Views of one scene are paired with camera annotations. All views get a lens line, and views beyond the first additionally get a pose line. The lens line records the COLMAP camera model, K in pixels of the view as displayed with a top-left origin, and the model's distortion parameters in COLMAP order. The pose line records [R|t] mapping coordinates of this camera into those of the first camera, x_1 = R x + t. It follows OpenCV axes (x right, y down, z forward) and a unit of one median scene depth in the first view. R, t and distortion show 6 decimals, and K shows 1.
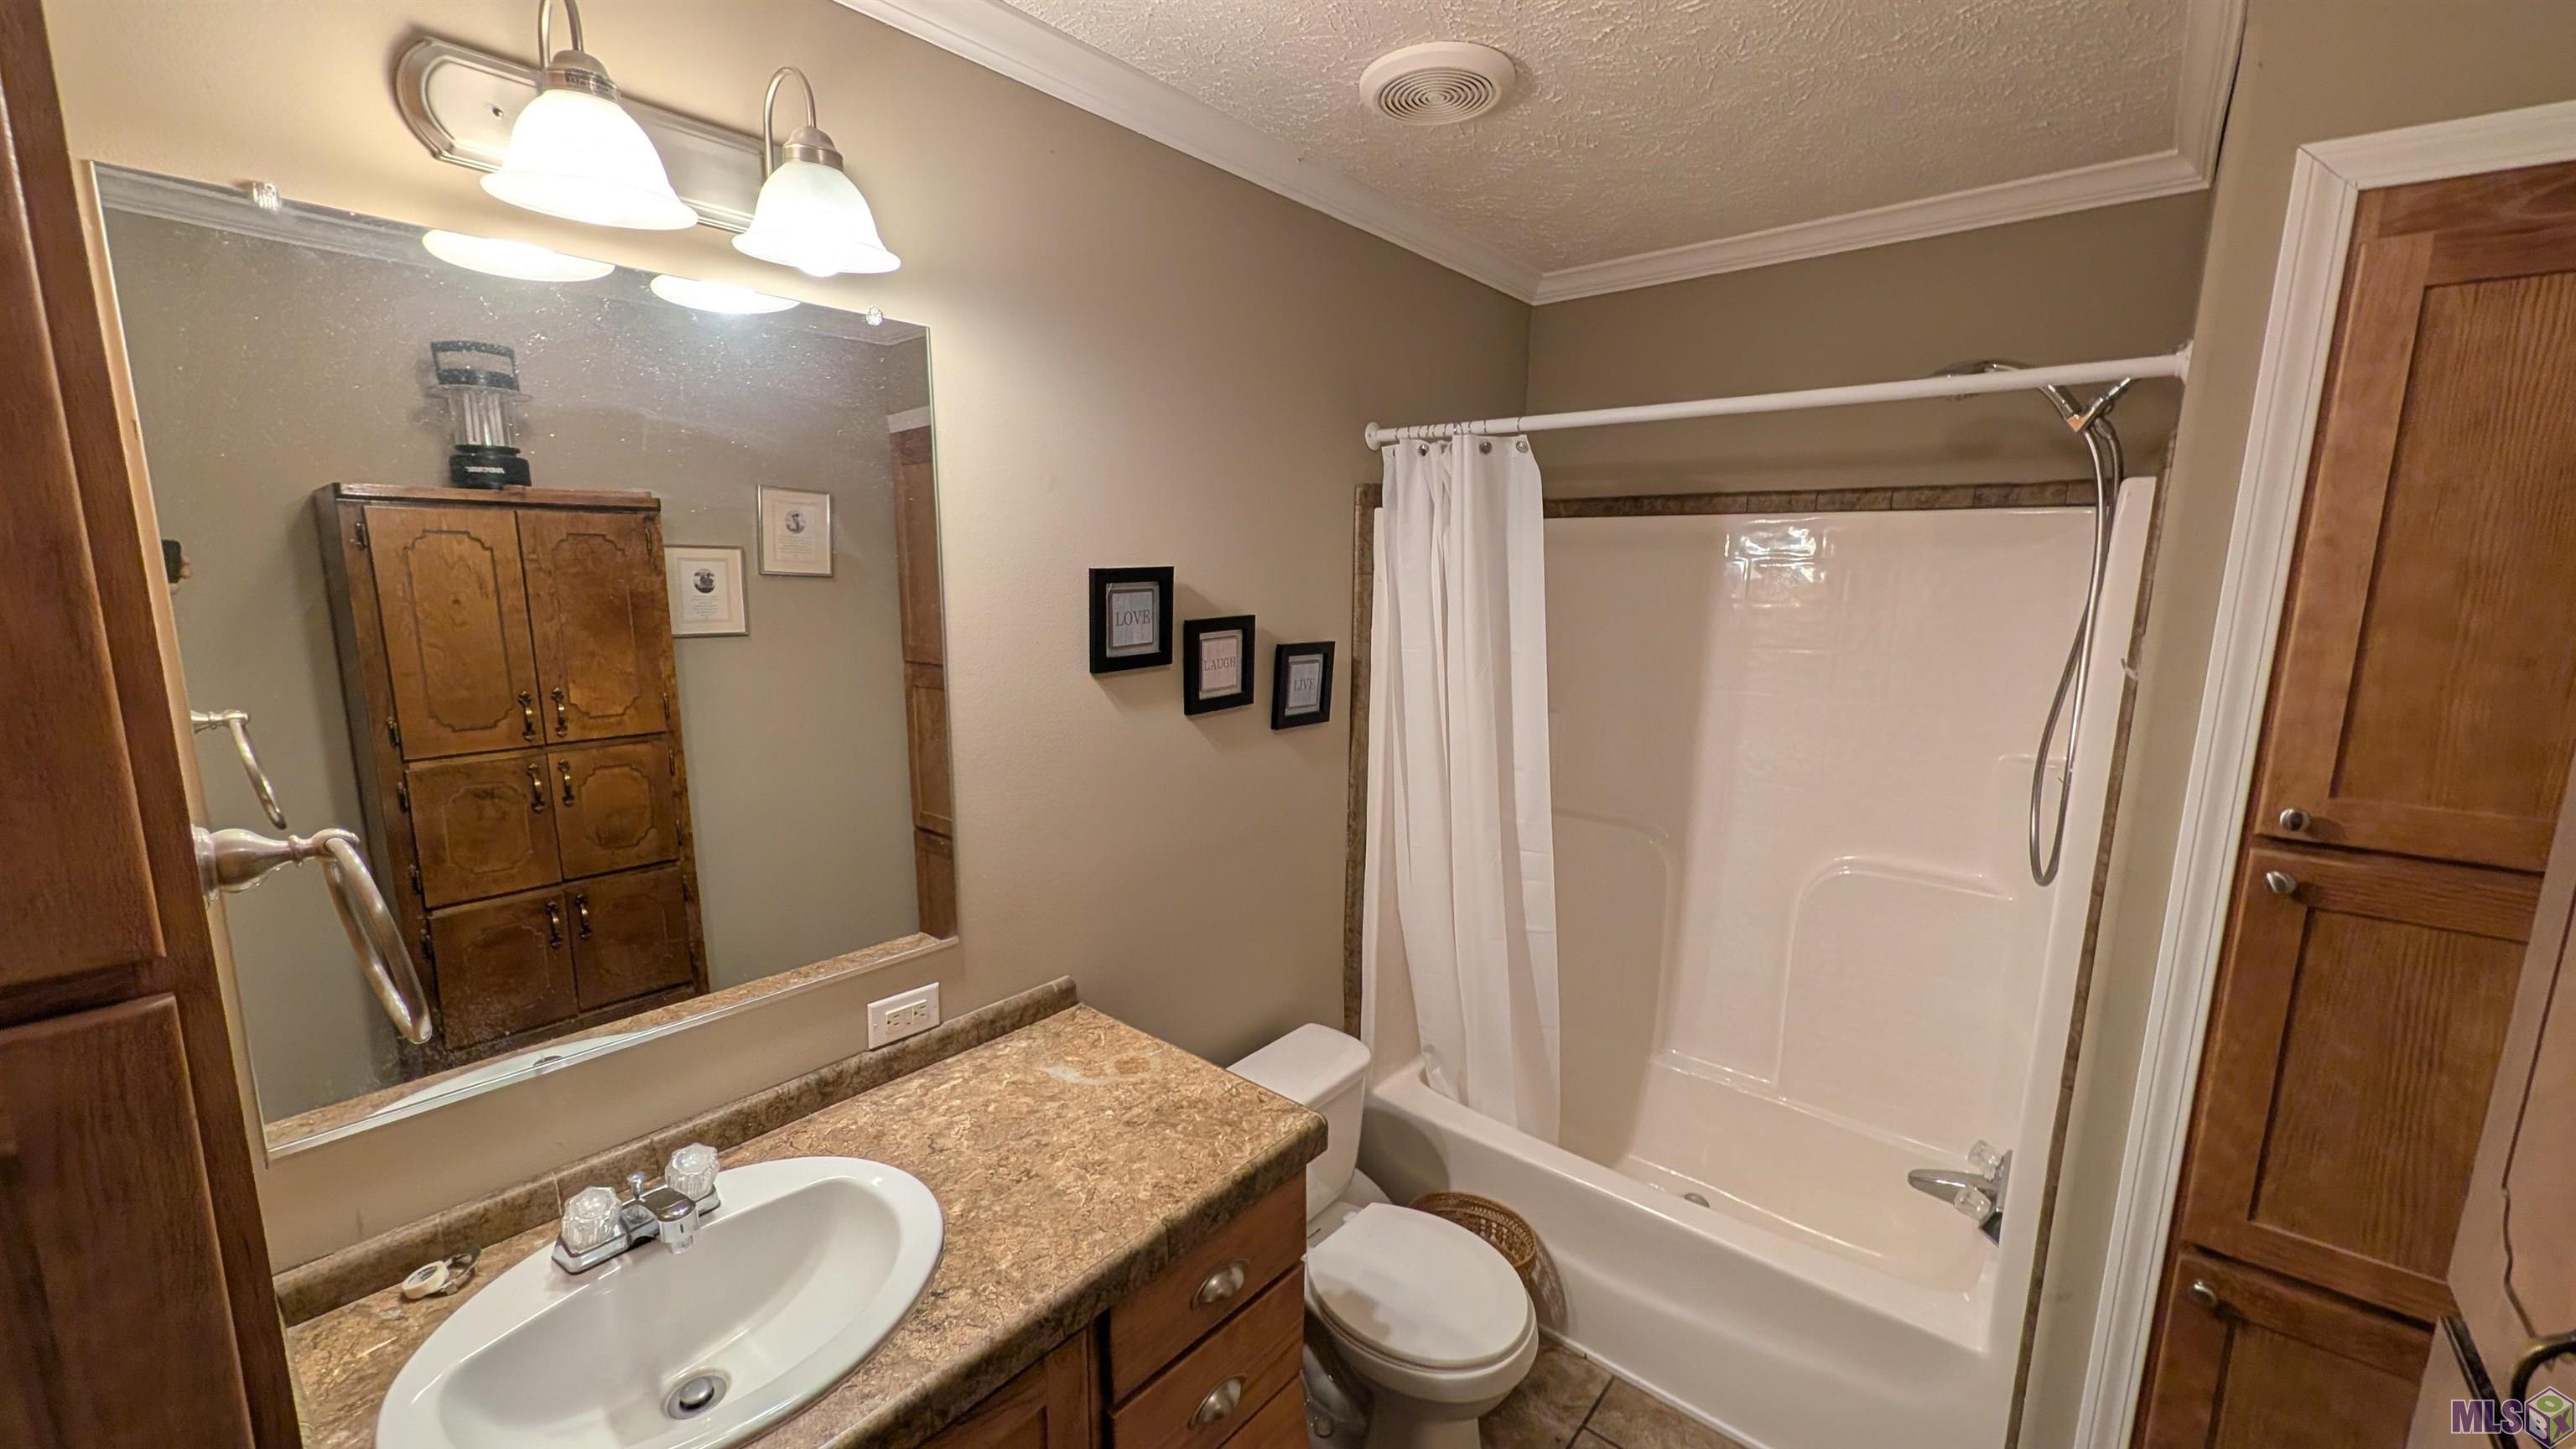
lens RADIAL K [[983.7, 0, 1279.6], [0, 983.7, 731.8], [0, 0, 1]] dist [0.000054, 0.000139]
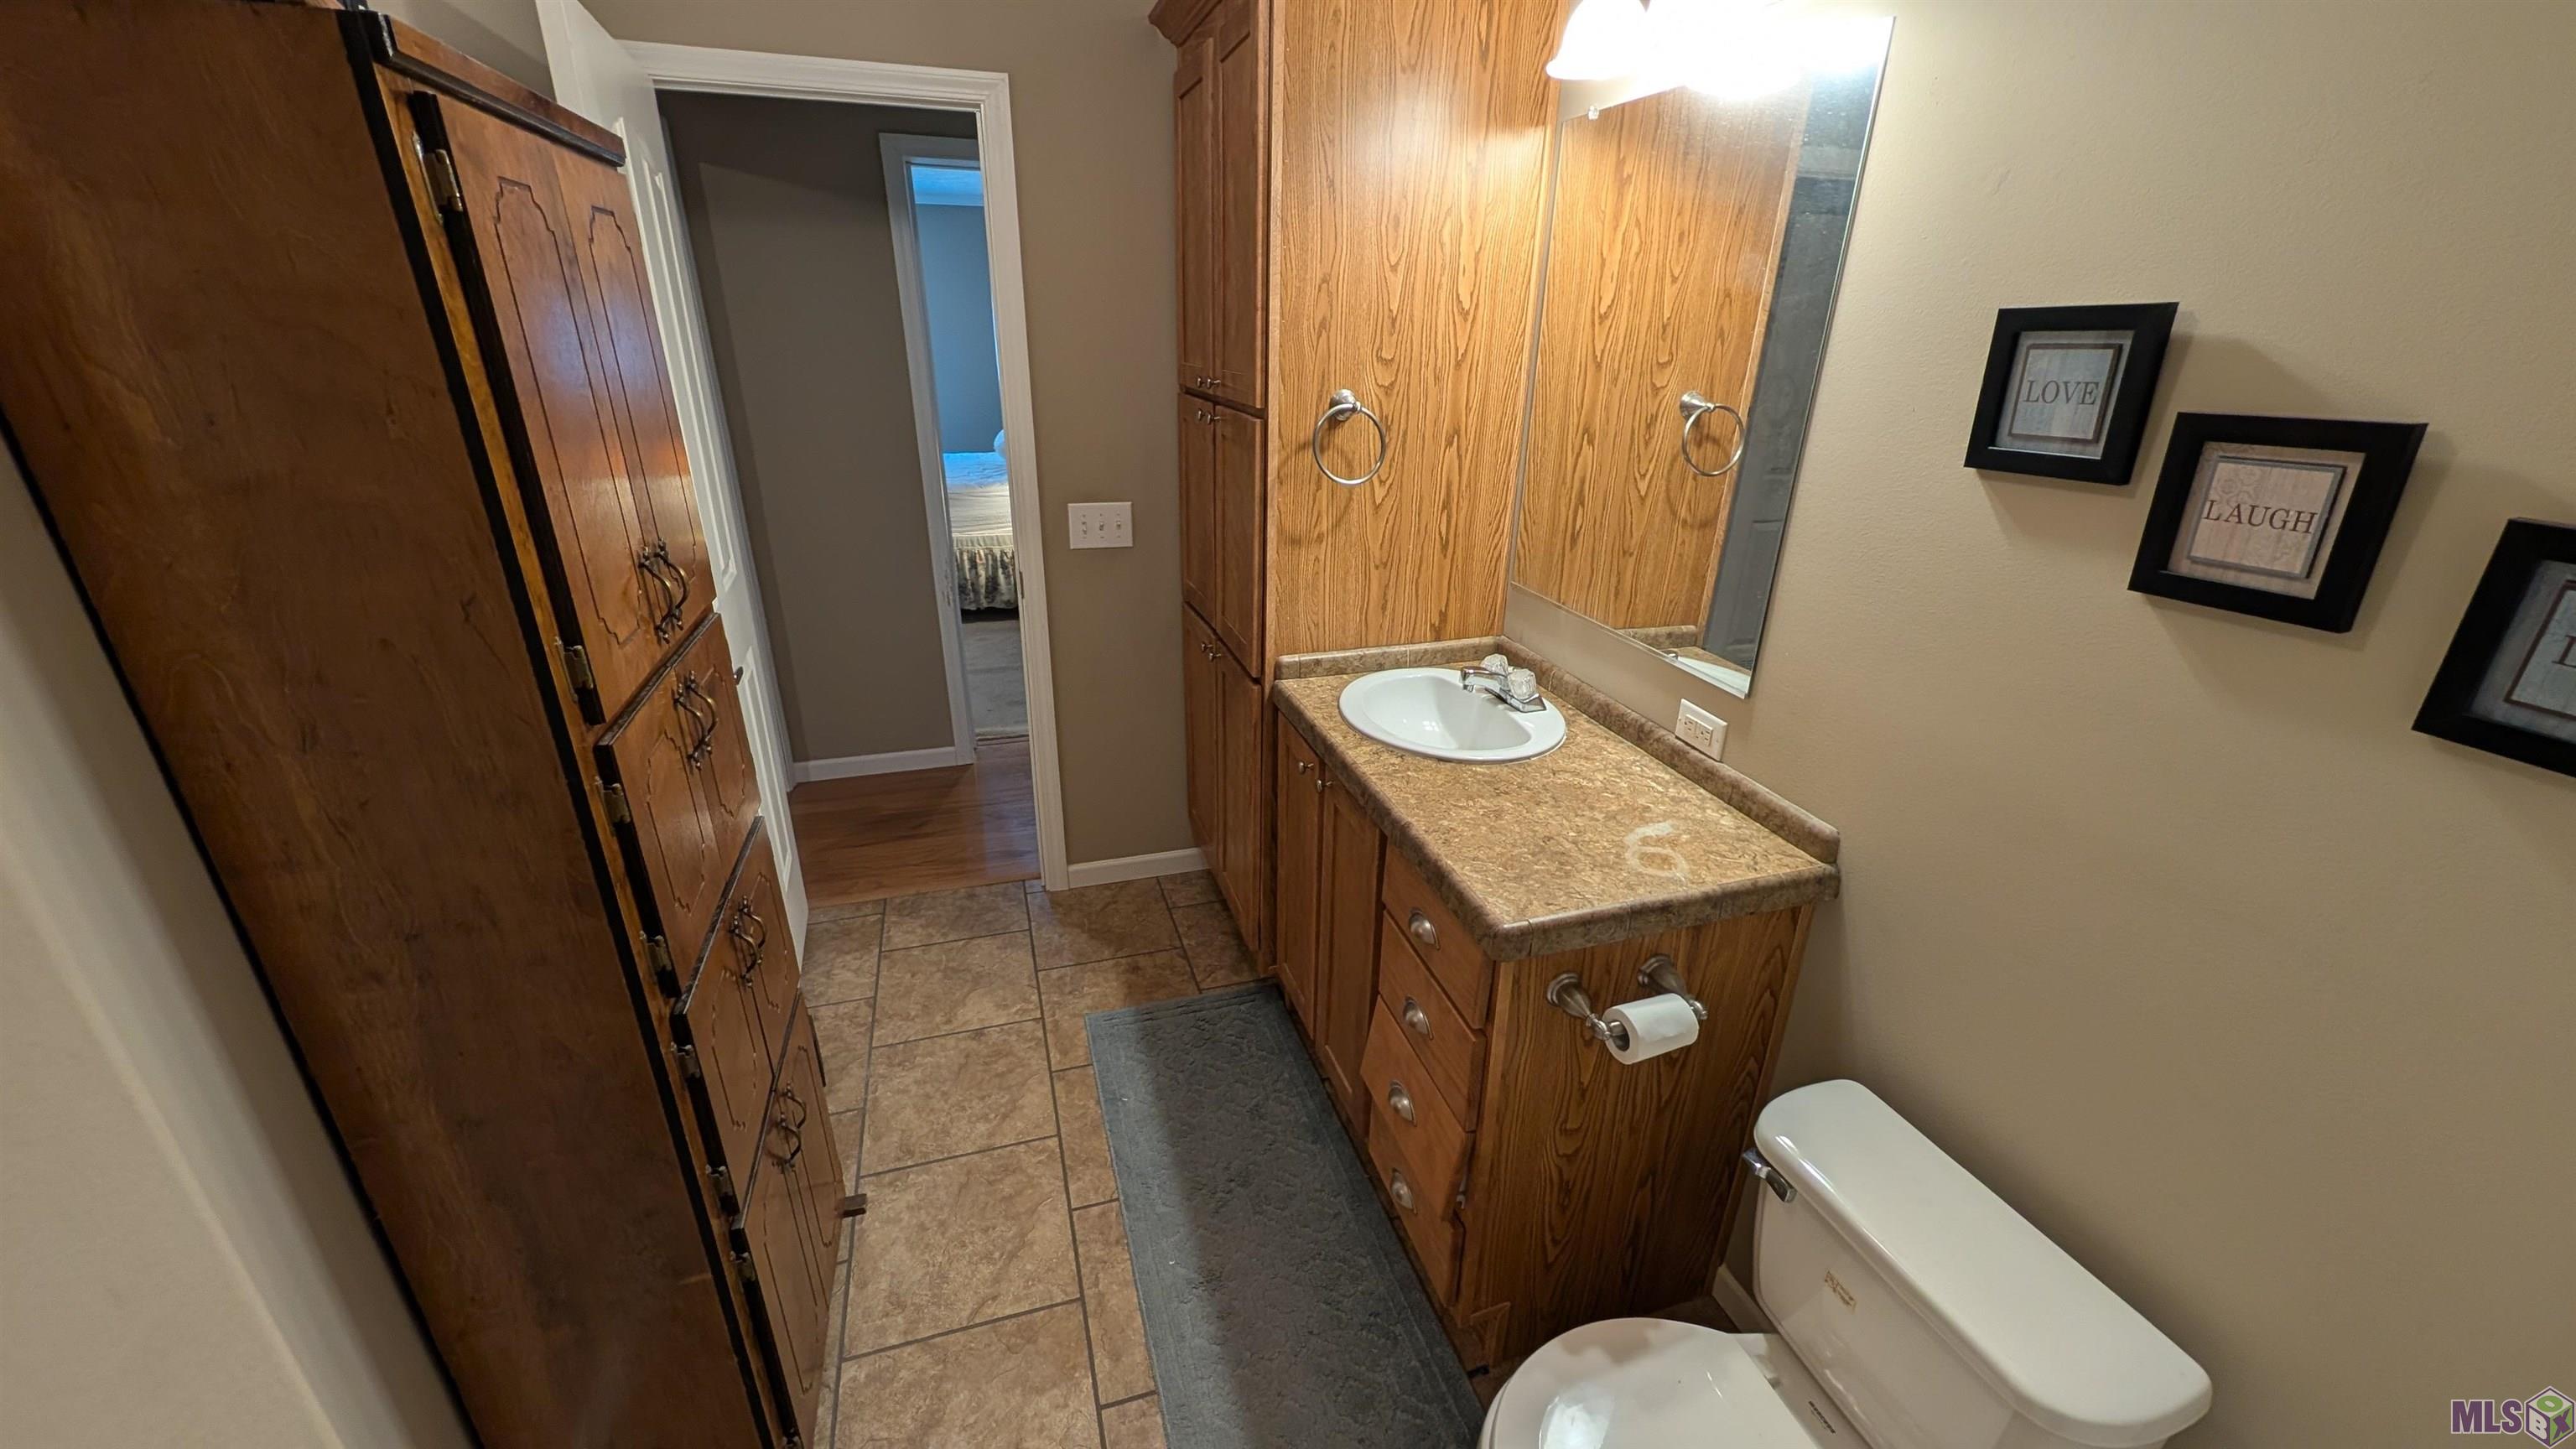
lens RADIAL K [[983.7, 0, 1289.9], [0, 983.7, 723.5], [0, 0, 1]] dist [0.000054, 0.000139]
pose [[-0.524924, 0.307101, -0.793816, 0.768857], [-0.164243, 0.878565, 0.448496, -0.150624], [0.835152, 0.365805, -0.410741, 1.065549]]
